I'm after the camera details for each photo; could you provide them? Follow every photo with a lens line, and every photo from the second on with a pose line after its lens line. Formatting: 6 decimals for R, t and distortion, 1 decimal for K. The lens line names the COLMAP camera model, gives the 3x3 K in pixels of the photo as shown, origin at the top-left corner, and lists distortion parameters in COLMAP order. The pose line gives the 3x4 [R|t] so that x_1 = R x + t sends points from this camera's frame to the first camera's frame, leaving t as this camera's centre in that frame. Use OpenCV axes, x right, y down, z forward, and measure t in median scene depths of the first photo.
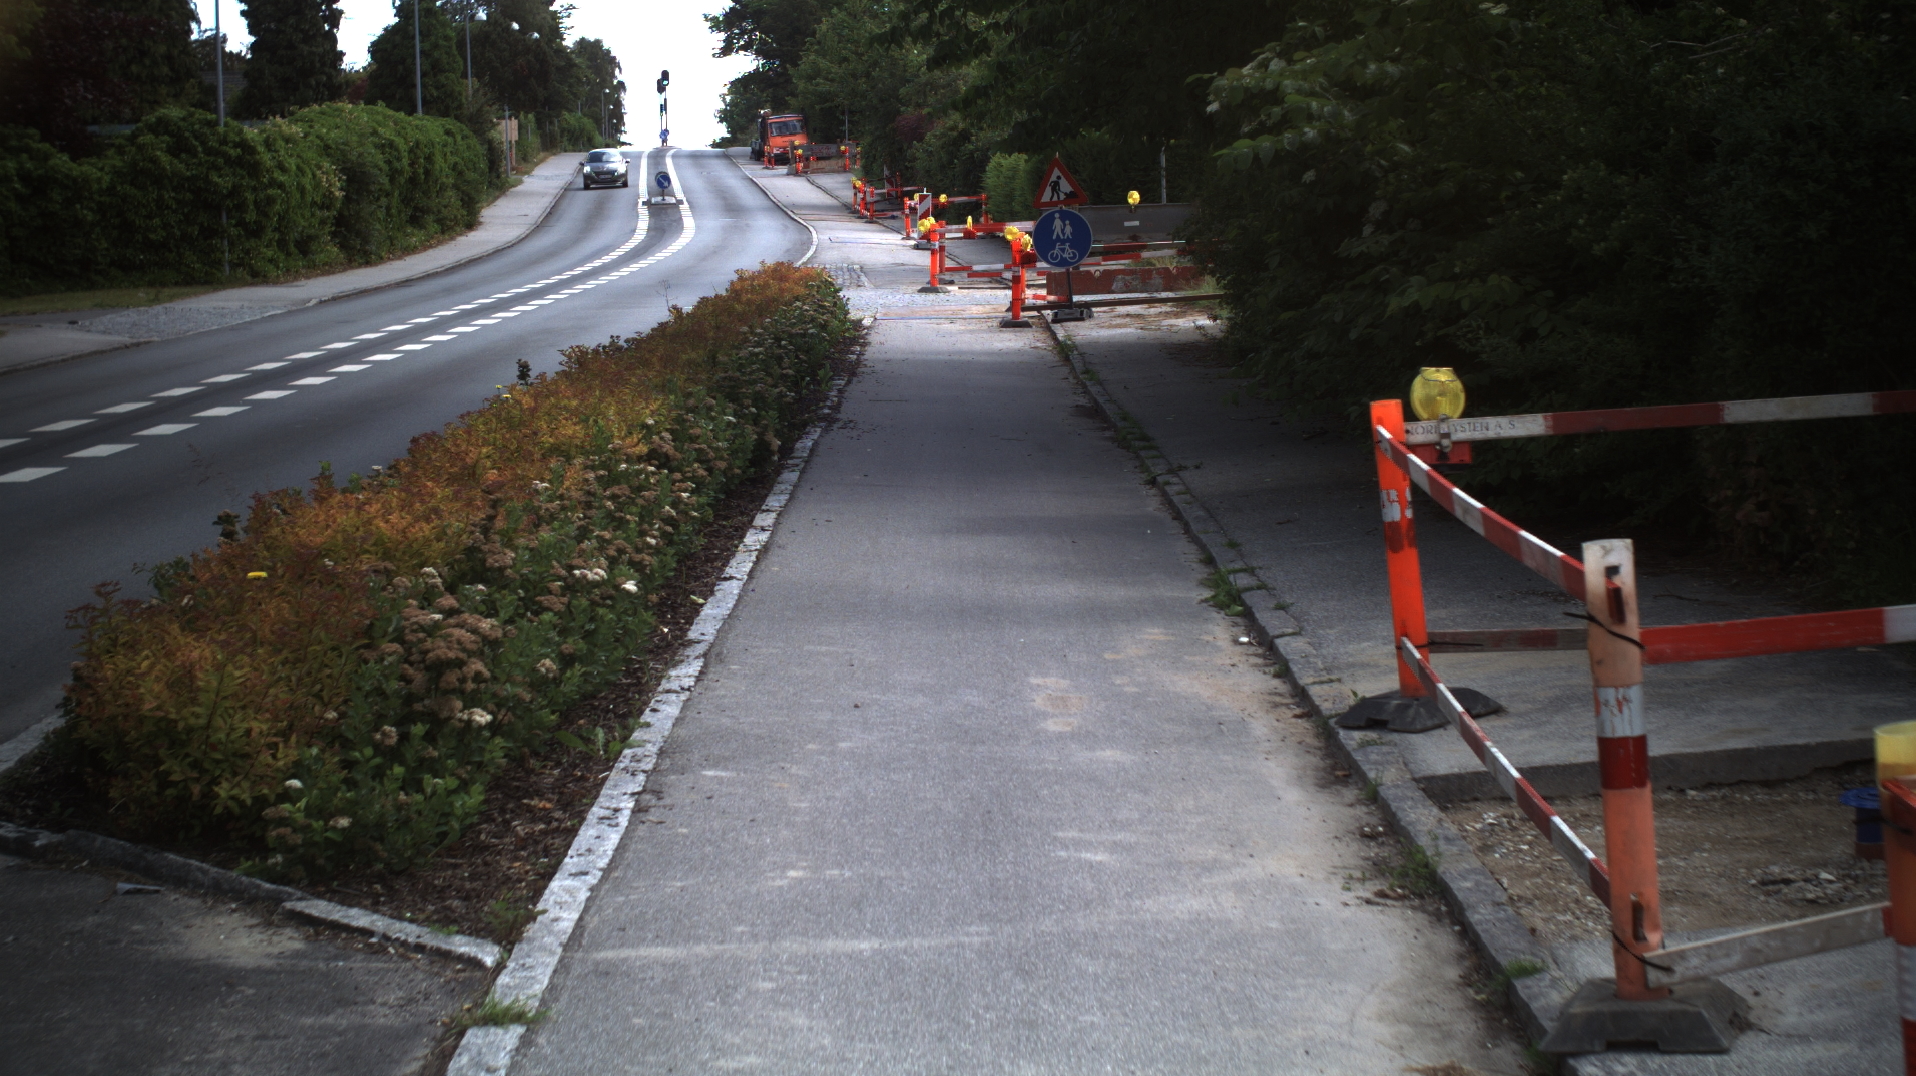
lens RADIAL K [[3462.2, 0, 958.0], [0, 3462.2, 538.0], [0, 0, 1]] dist [-0.315733, 0.509767]
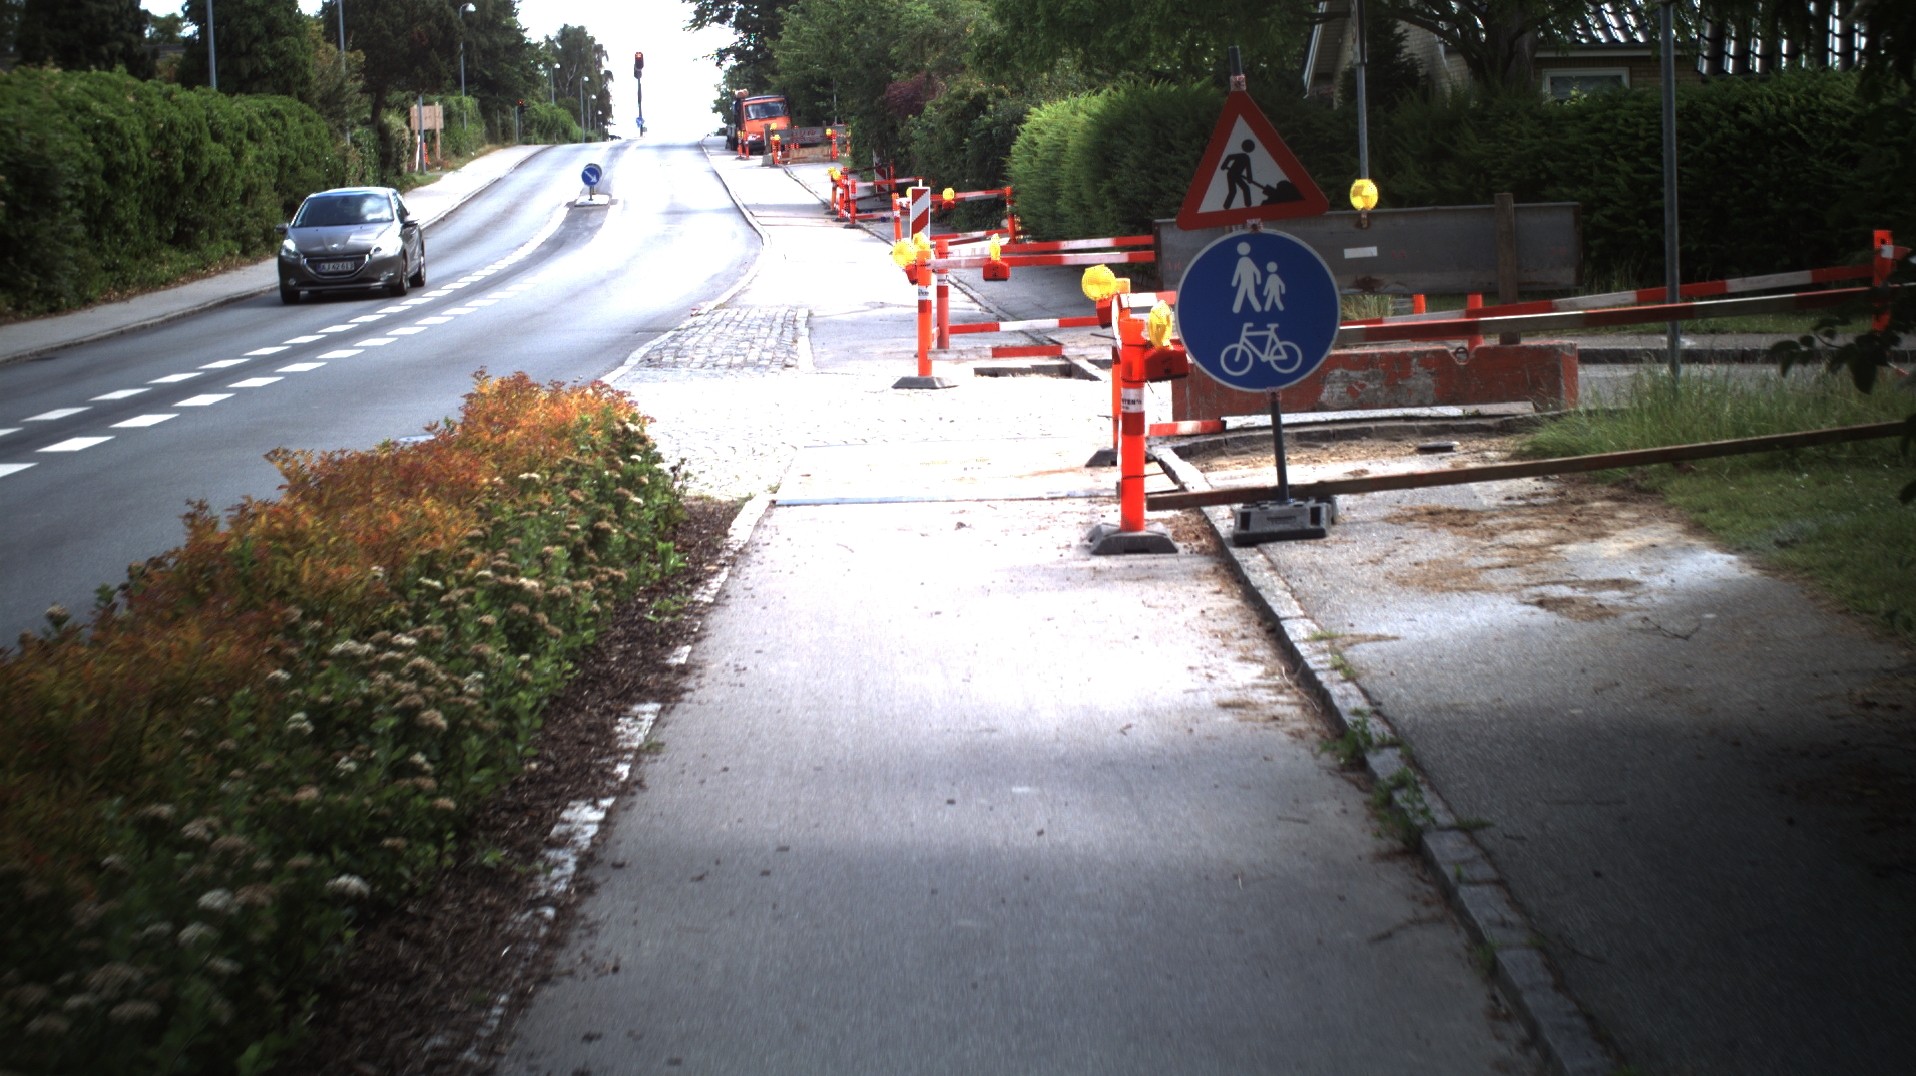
lens RADIAL K [[3462.2, 0, 958.0], [0, 3462.2, 538.0], [0, 0, 1]] dist [-0.315733, 0.509767]
pose [[0.999891, -0.013957, -0.004741, -0.000174], [0.013968, 0.999899, 0.002468, -0.037371], [0.004706, -0.002534, 0.999986, 0.369816]]
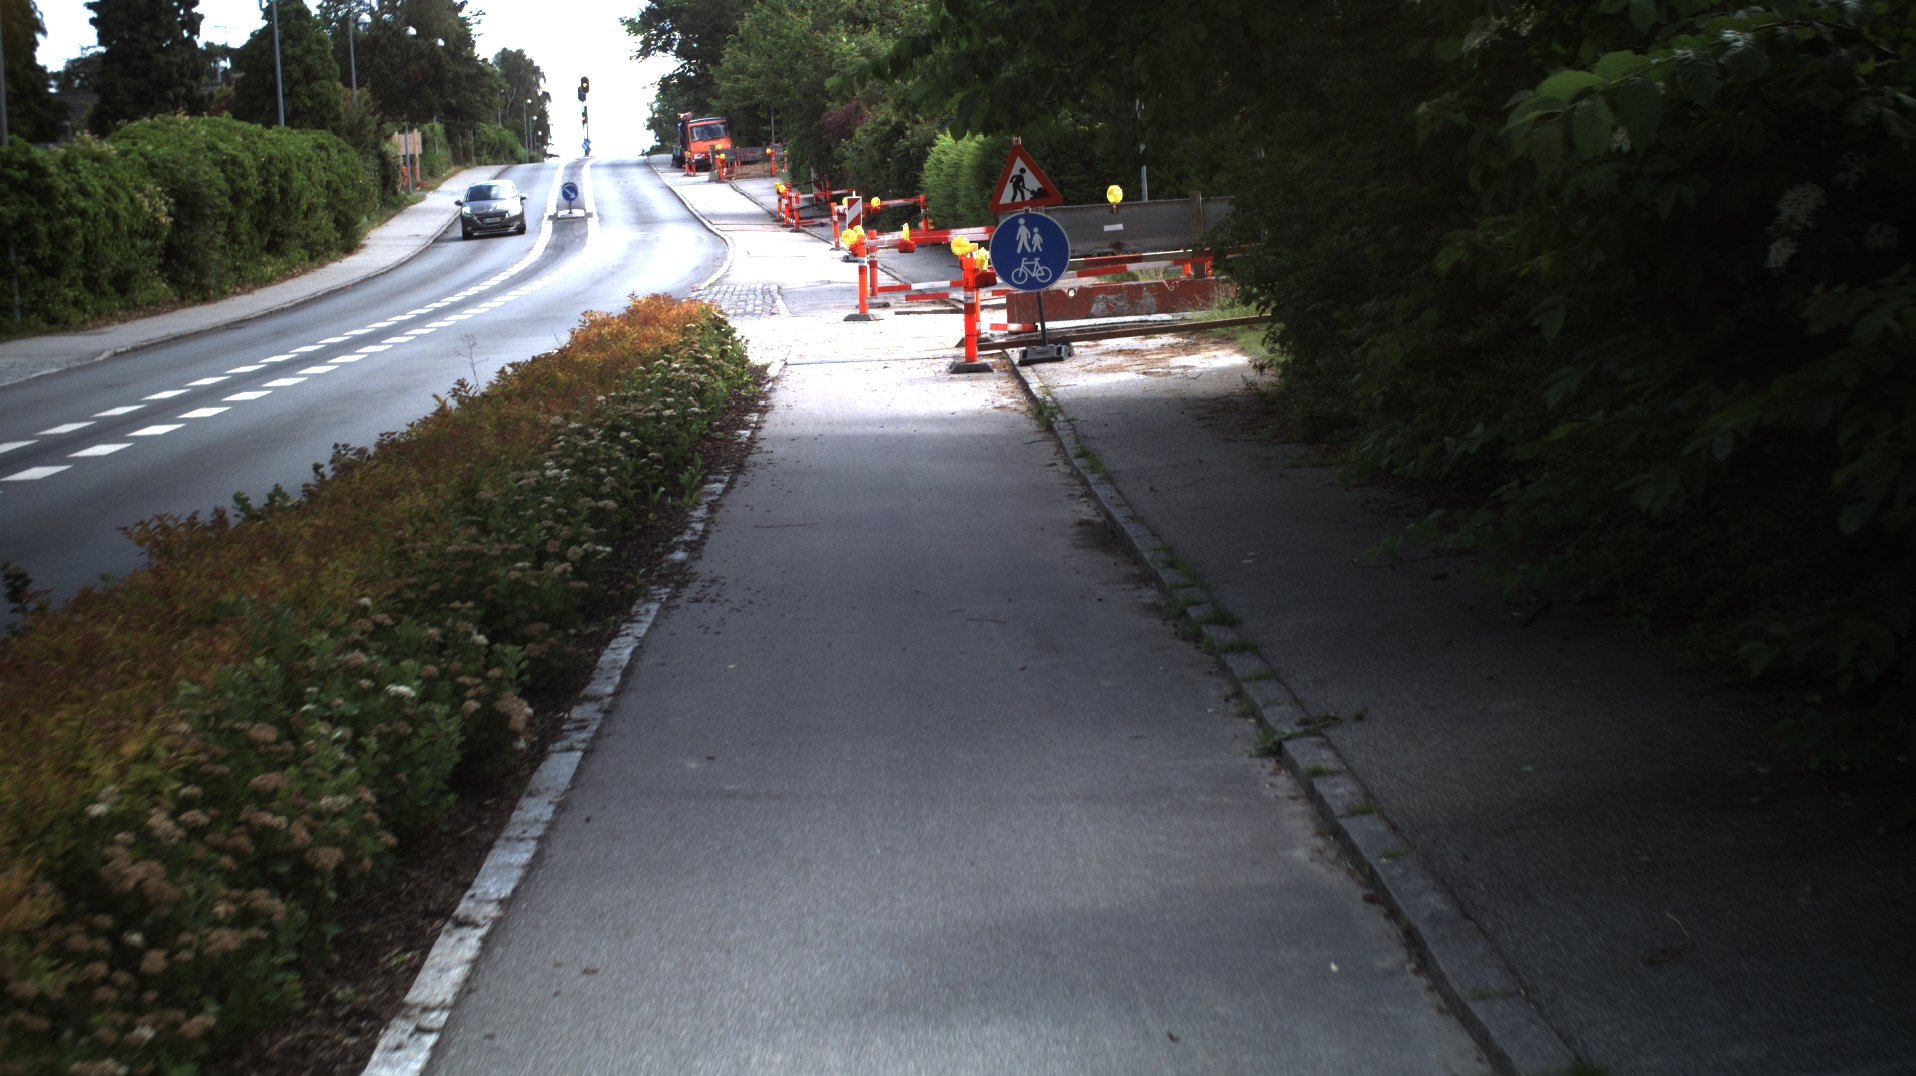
lens RADIAL K [[3462.2, 0, 958.0], [0, 3462.2, 538.0], [0, 0, 1]] dist [-0.315733, 0.509767]
pose [[0.999359, -0.032600, 0.014798, 0.000956], [0.032606, 0.999468, -0.000119, -0.014790], [-0.014786, 0.000602, 0.999891, 0.148048]]
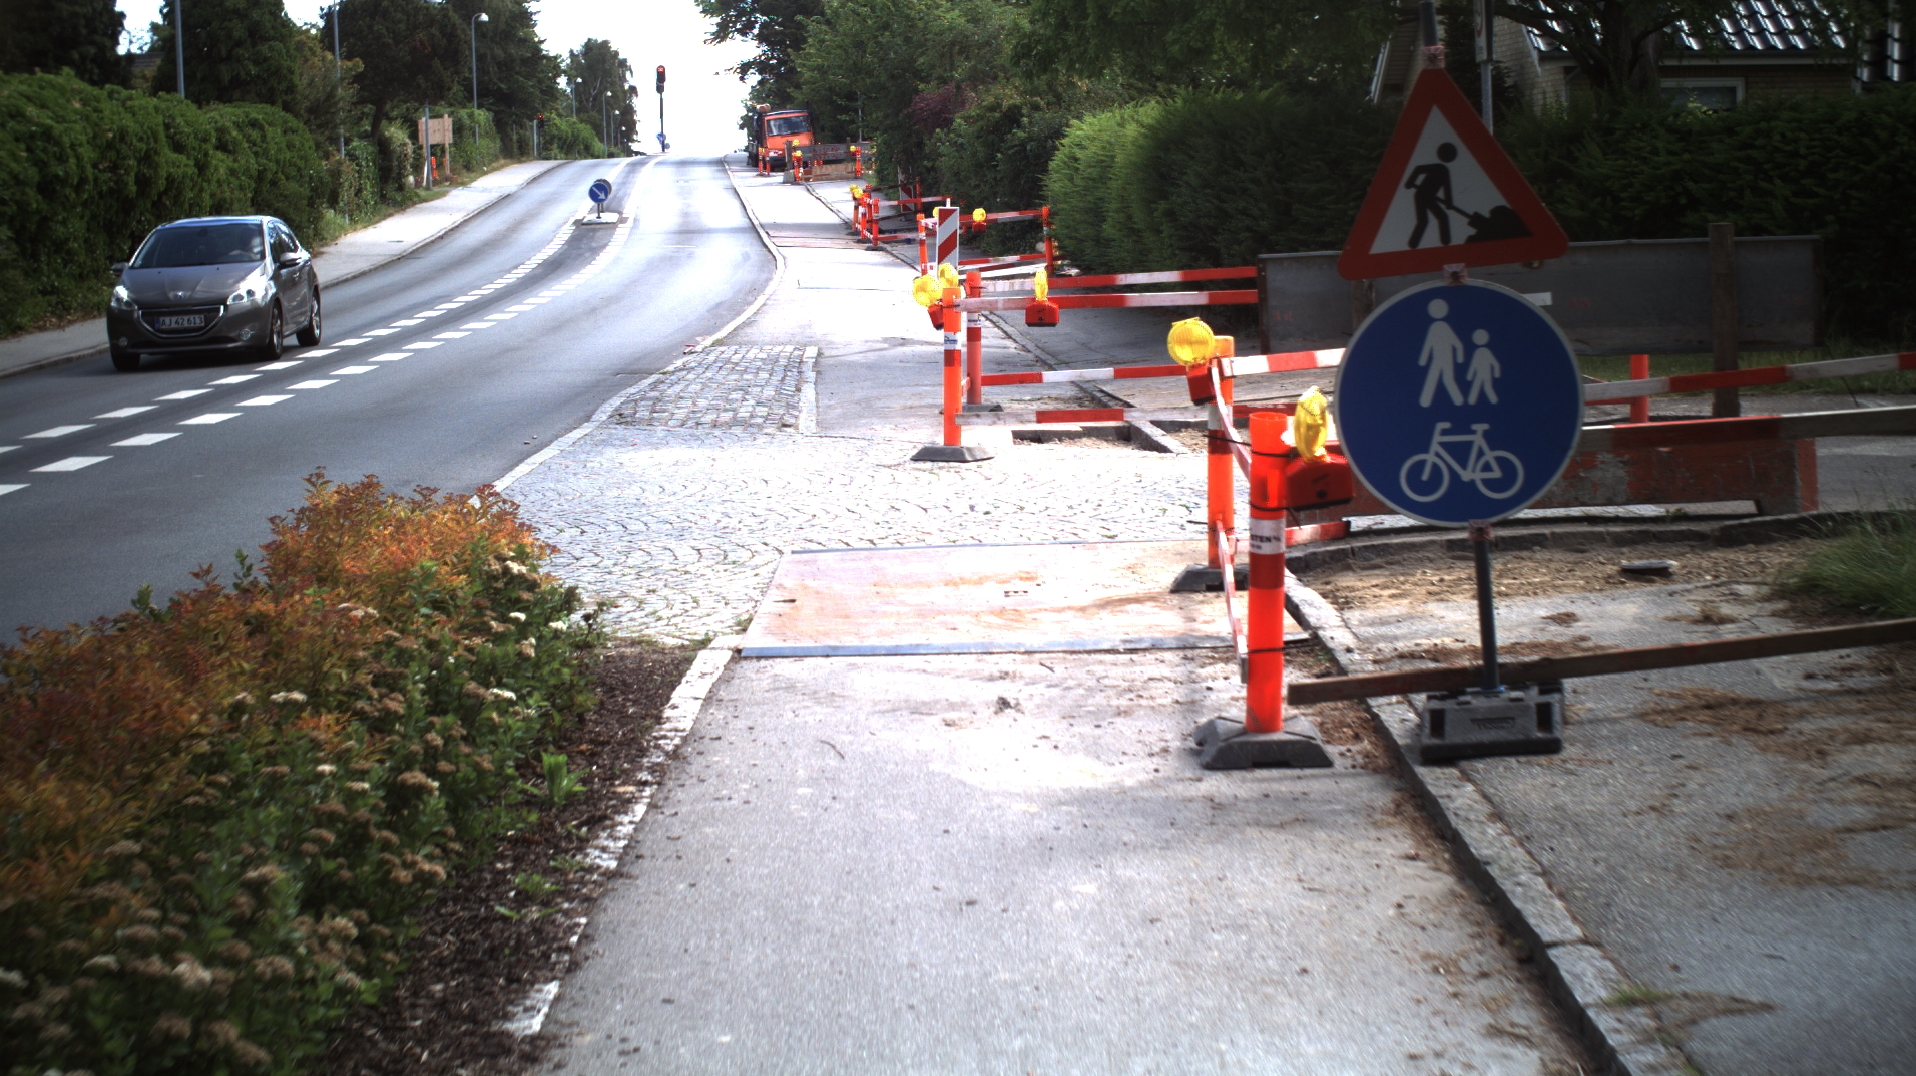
lens RADIAL K [[3462.2, 0, 958.0], [0, 3462.2, 538.0], [0, 0, 1]] dist [-0.315733, 0.509767]
pose [[0.999896, -0.007709, -0.012172, -0.001165], [0.007673, 0.999966, -0.003009, -0.044920], [0.012195, 0.002916, 0.999921, 0.443258]]
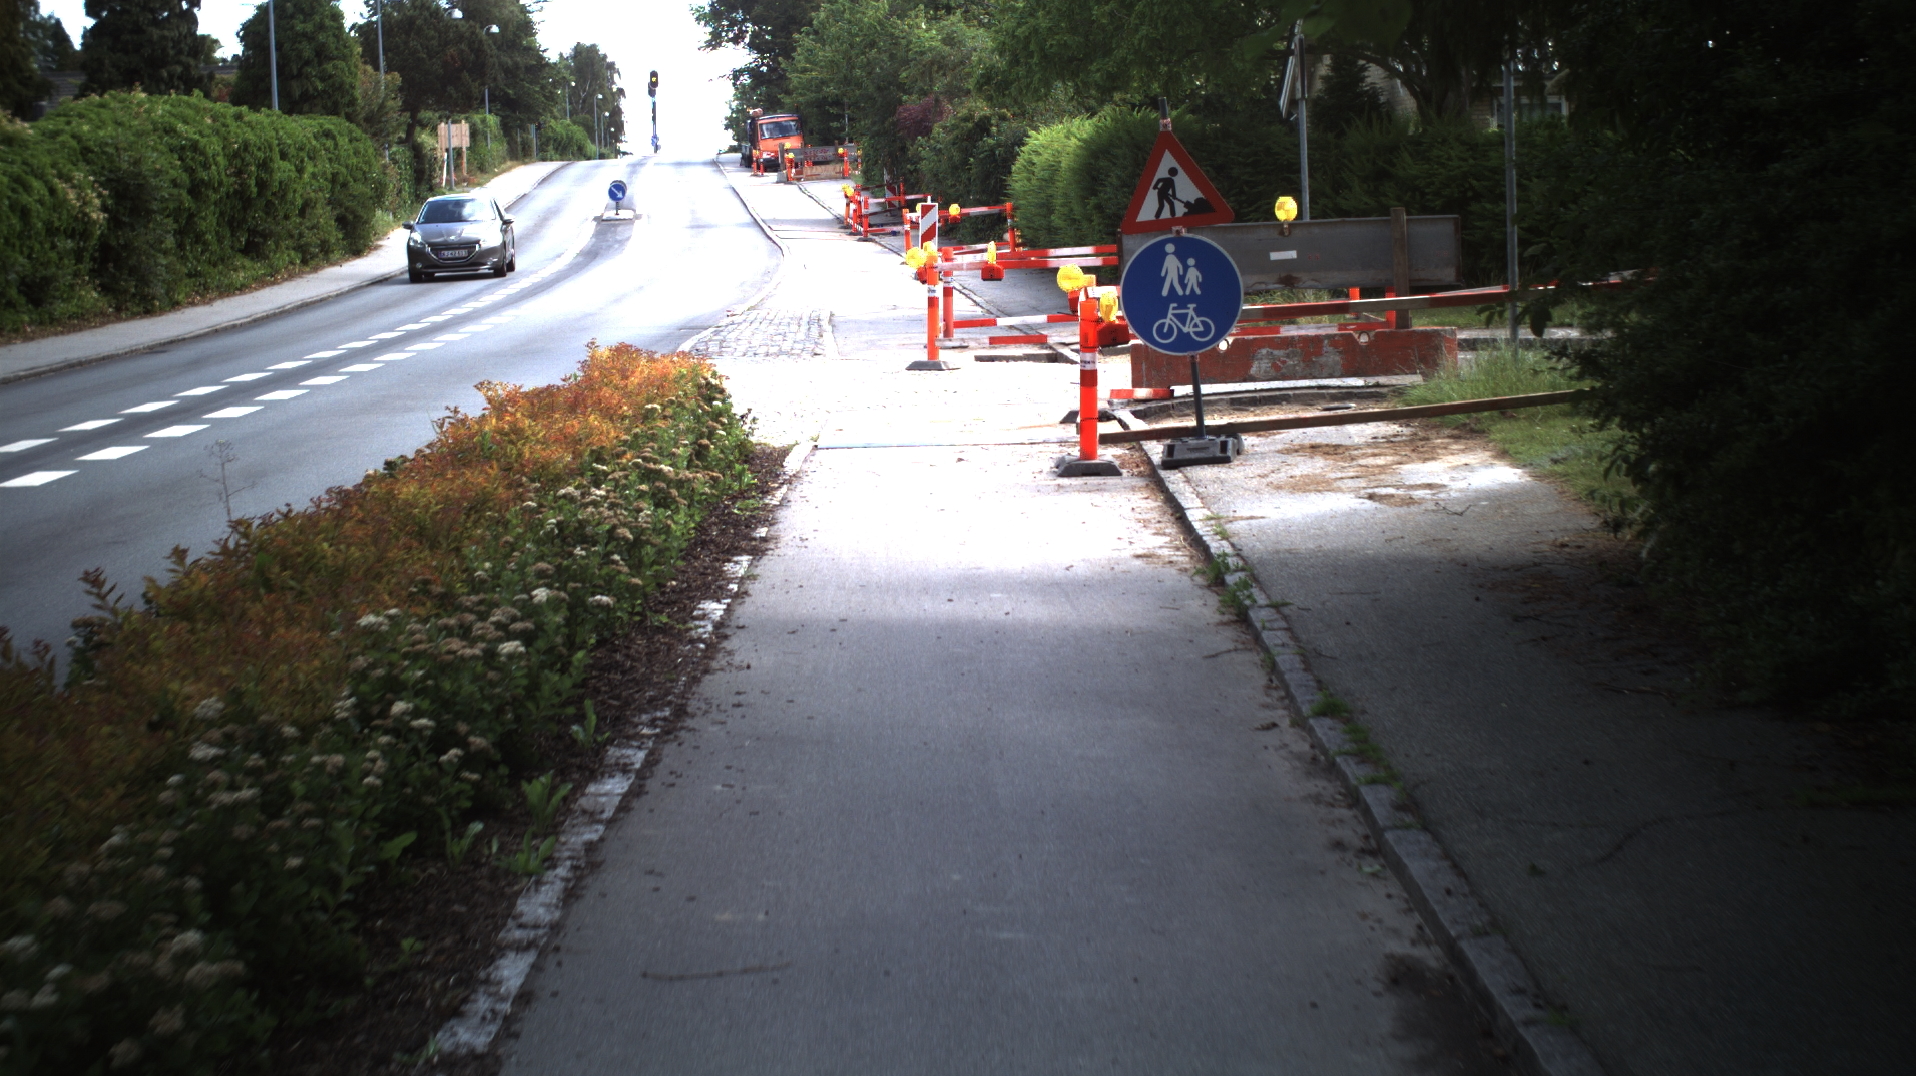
lens RADIAL K [[3462.2, 0, 958.0], [0, 3462.2, 538.0], [0, 0, 1]] dist [-0.315733, 0.509767]
pose [[0.999902, -0.012224, -0.006757, 0.000710], [0.012208, 0.999923, -0.002273, -0.029950], [0.006784, 0.002191, 0.999975, 0.295984]]
